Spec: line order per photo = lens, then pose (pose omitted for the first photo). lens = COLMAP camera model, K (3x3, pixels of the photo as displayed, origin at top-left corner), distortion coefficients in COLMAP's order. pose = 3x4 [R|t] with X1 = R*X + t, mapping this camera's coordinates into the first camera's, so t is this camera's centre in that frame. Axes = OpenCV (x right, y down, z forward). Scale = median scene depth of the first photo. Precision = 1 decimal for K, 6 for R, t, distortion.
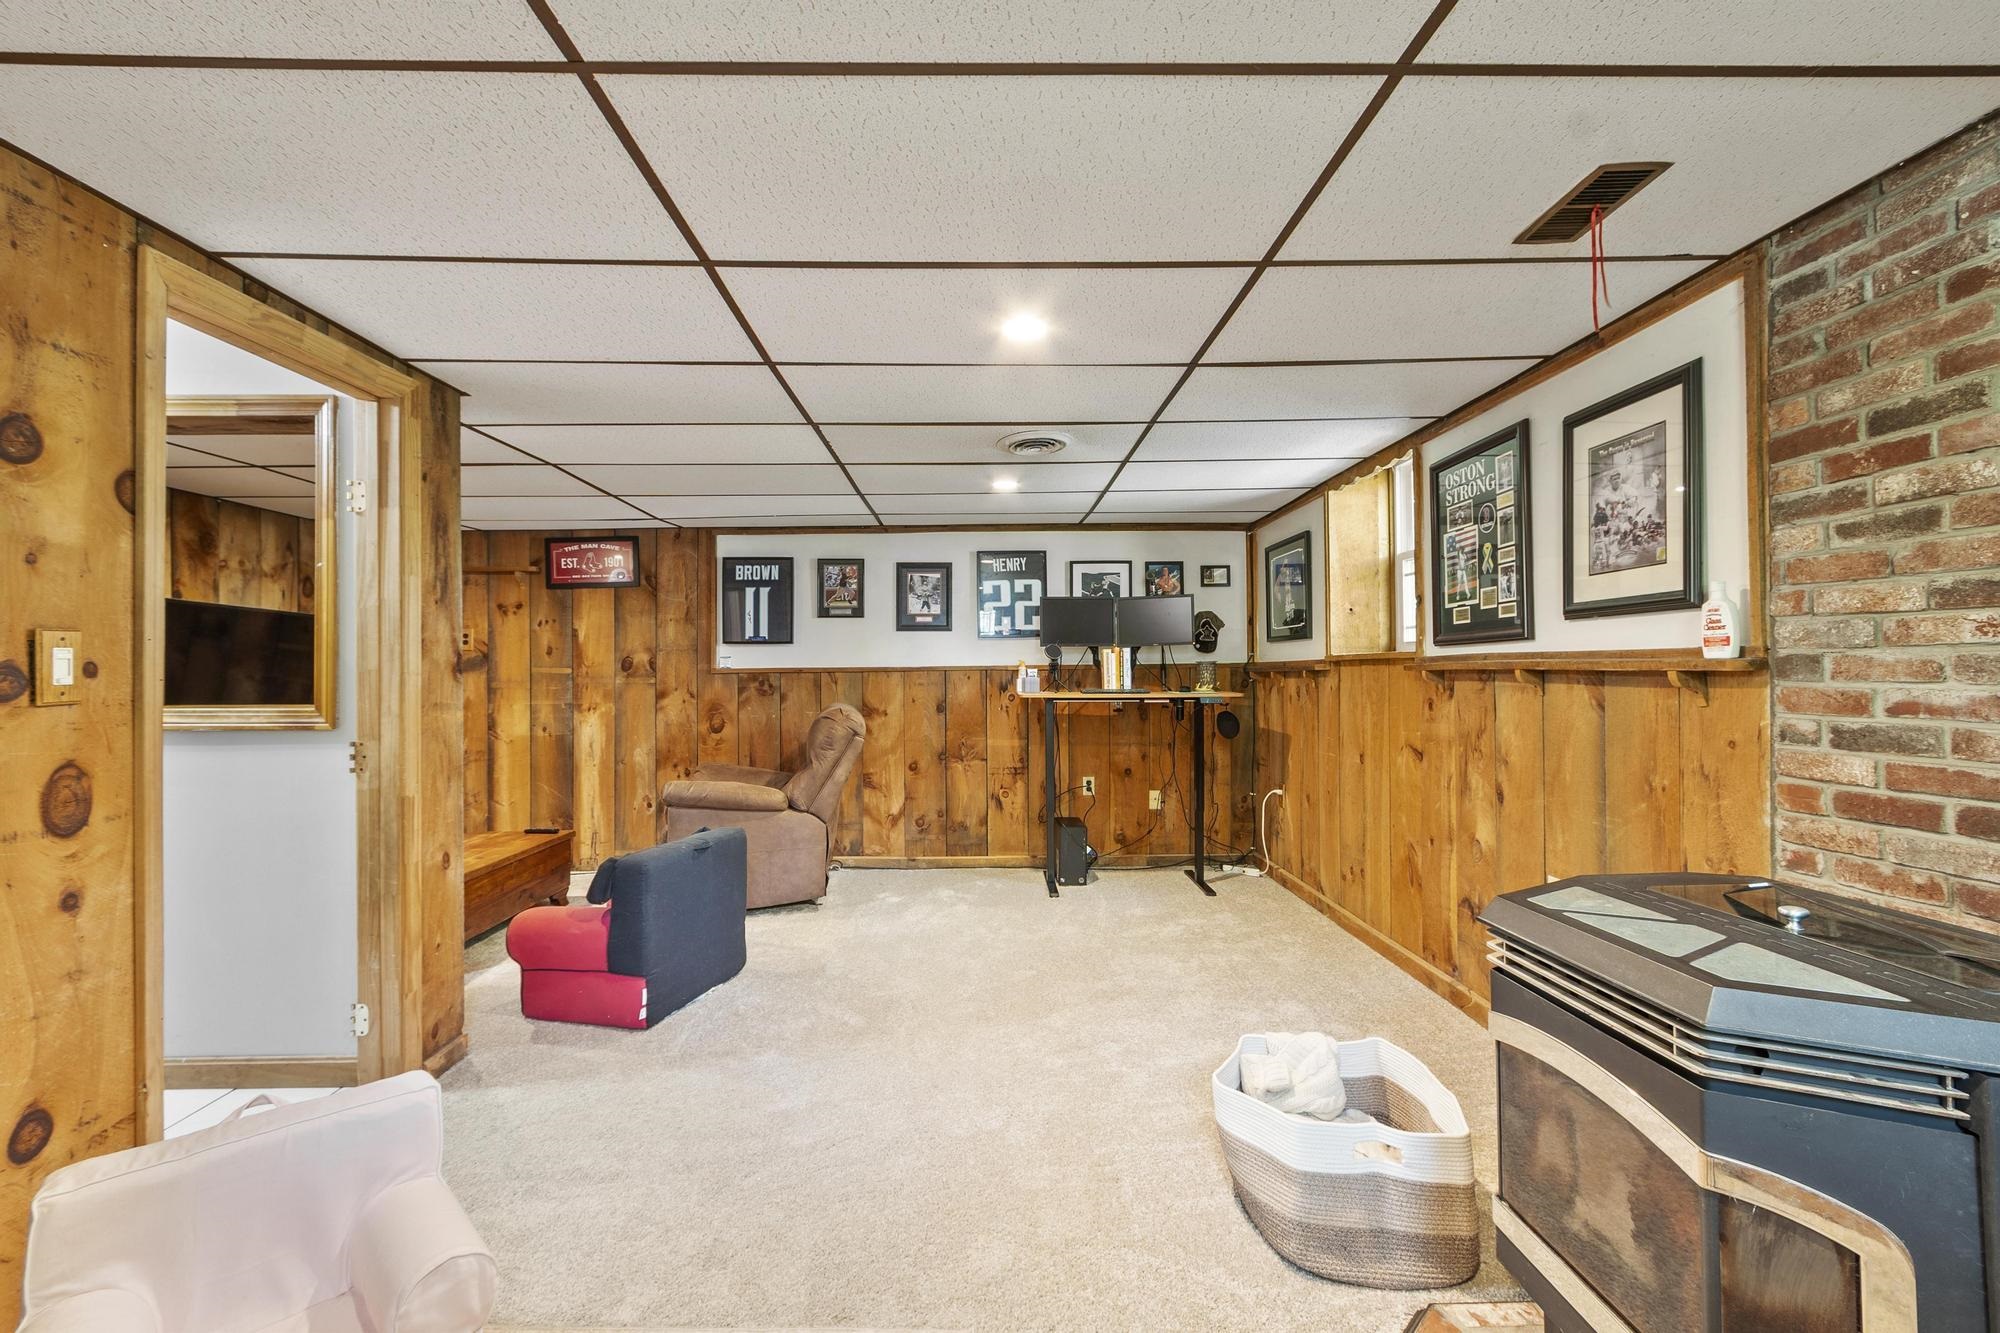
lens RADIAL K [[879.8, 0, 1000.0], [0, 879.8, 666.5], [0, 0, 1]] dist [0.000305, -0.000154]
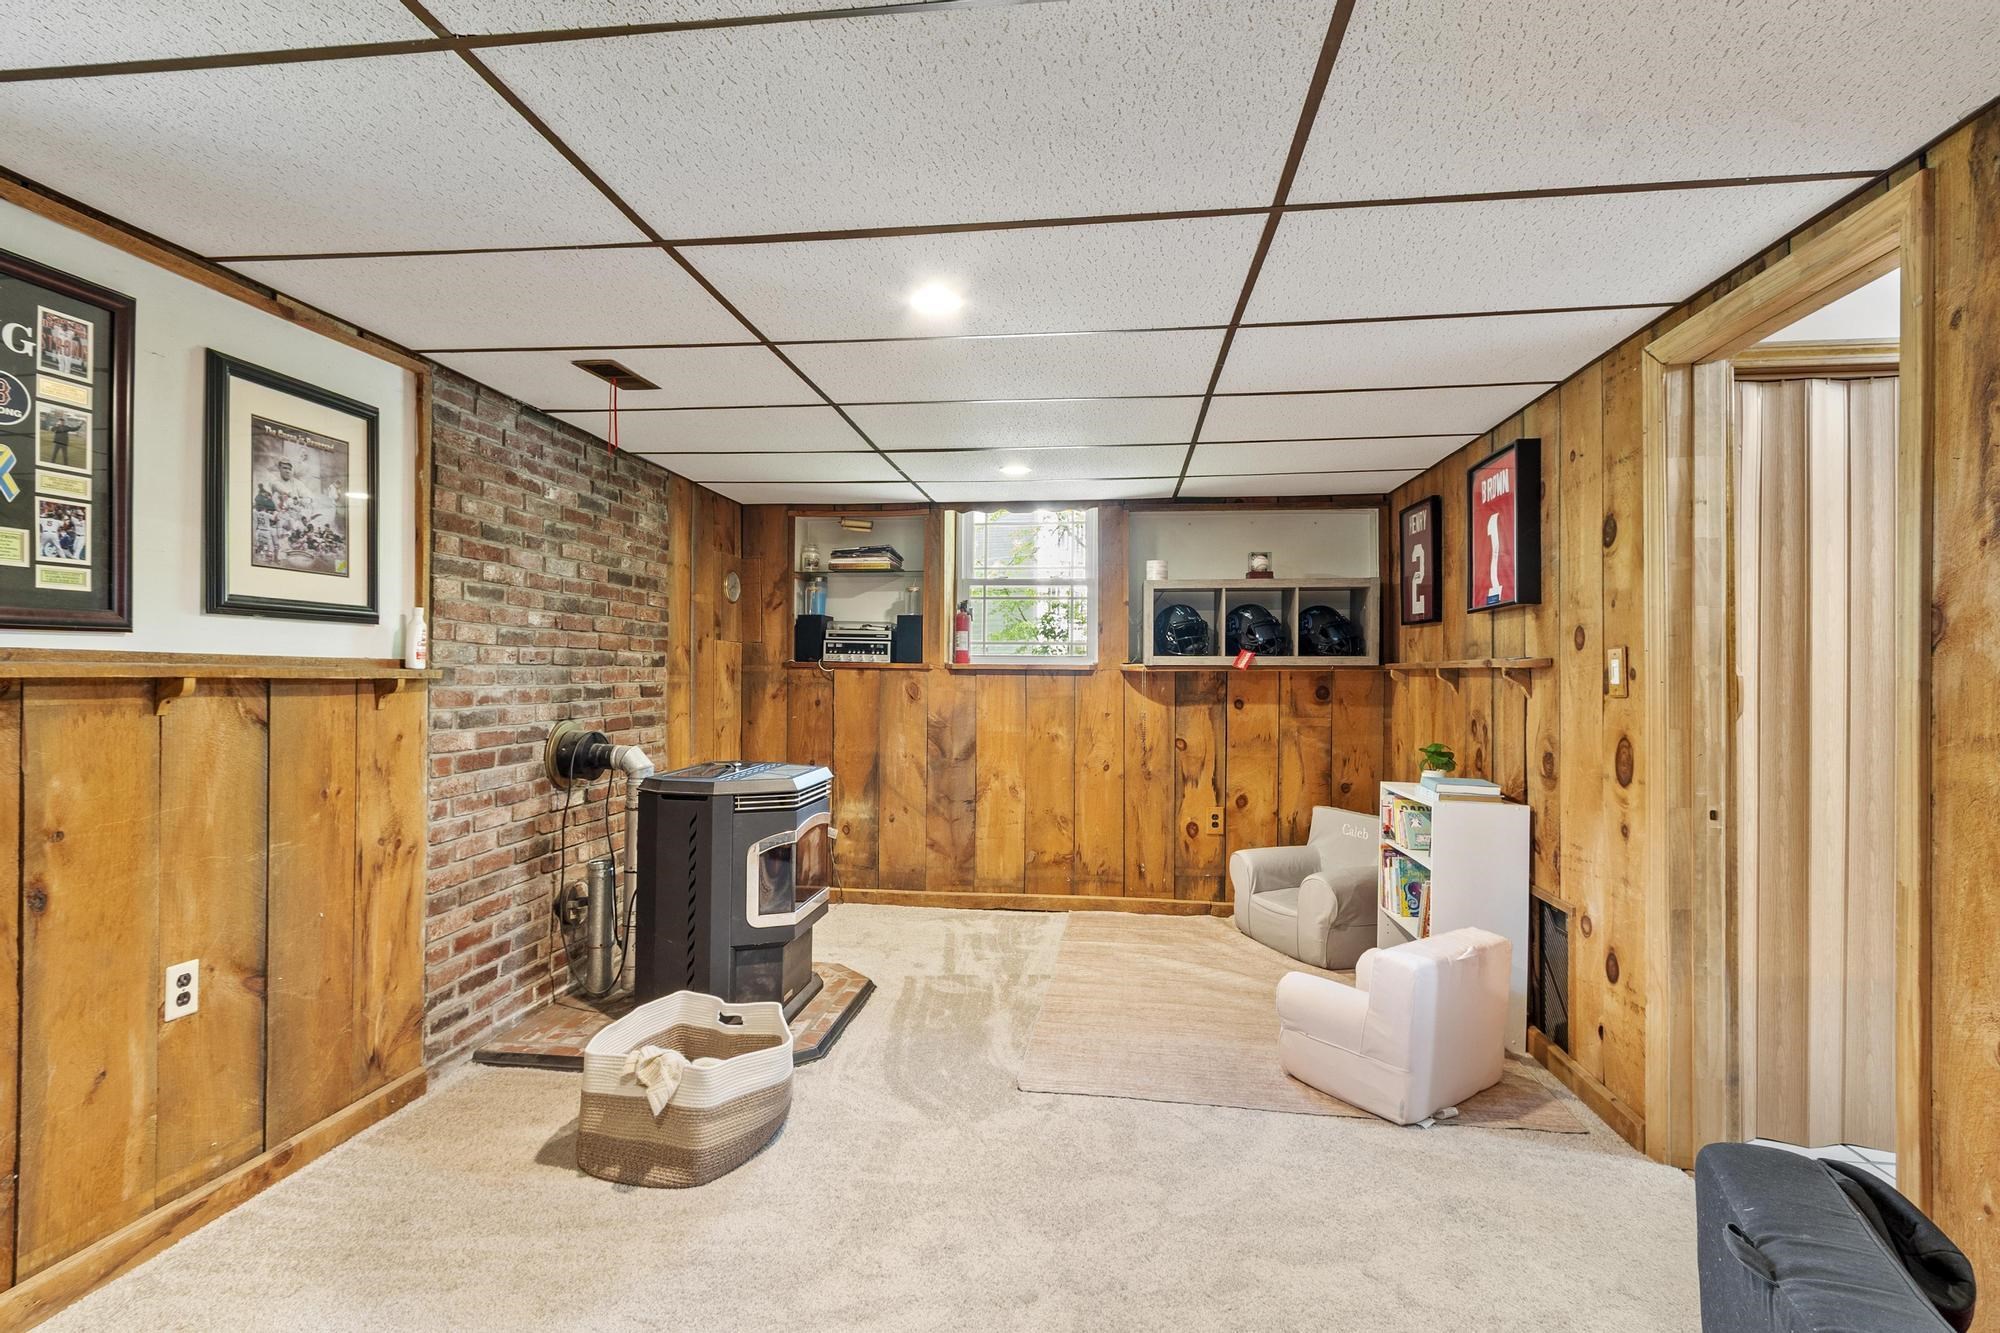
lens RADIAL K [[949.7, 0, 1000.0], [0, 949.7, 666.5], [0, 0, 1]] dist [0.000321, 0.000054]
pose [[-0.989058, 0.003681, 0.147480, -0.183474], [0.001479, 0.999886, -0.015038, 0.008095], [-0.147518, -0.014655, -0.988951, 1.959491]]
